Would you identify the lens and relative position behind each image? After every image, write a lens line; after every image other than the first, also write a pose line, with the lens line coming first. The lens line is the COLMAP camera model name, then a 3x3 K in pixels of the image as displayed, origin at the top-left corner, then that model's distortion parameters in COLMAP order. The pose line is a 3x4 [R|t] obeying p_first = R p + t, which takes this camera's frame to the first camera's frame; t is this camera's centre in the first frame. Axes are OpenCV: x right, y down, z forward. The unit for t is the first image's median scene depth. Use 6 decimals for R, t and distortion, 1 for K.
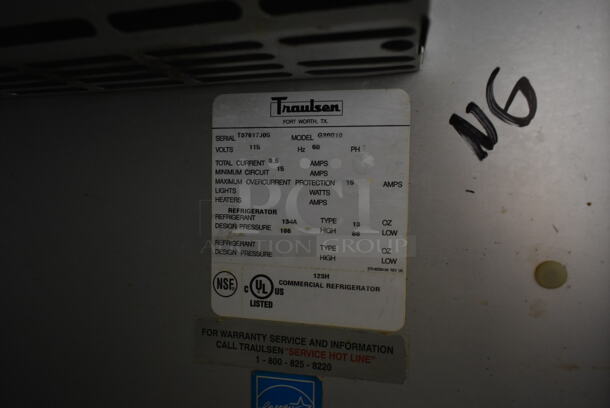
lens RADIAL K [[463.3, 0, 305.0], [0, 463.3, 205.2], [0, 0, 1]] dist [-0.020448, 0.008844]
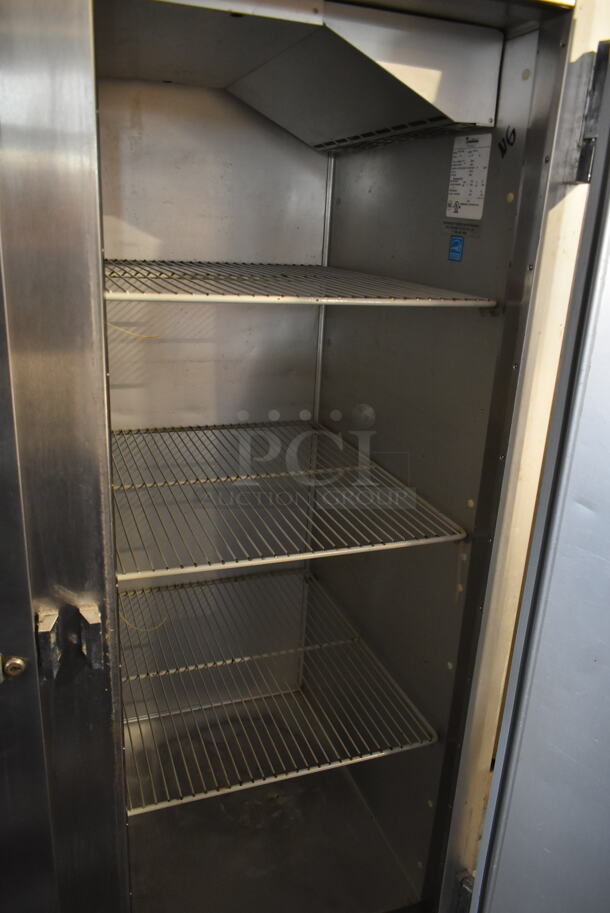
lens RADIAL K [[693.4, 0, 304.6], [0, 693.4, 455.9], [0, 0, 1]] dist [-0.020448, 0.008844]
pose [[0.549000, 0.305694, -0.777914, 3.445755], [-0.080231, 0.945693, 0.315004, 0.388505], [0.831963, -0.110525, 0.543711, -2.508737]]
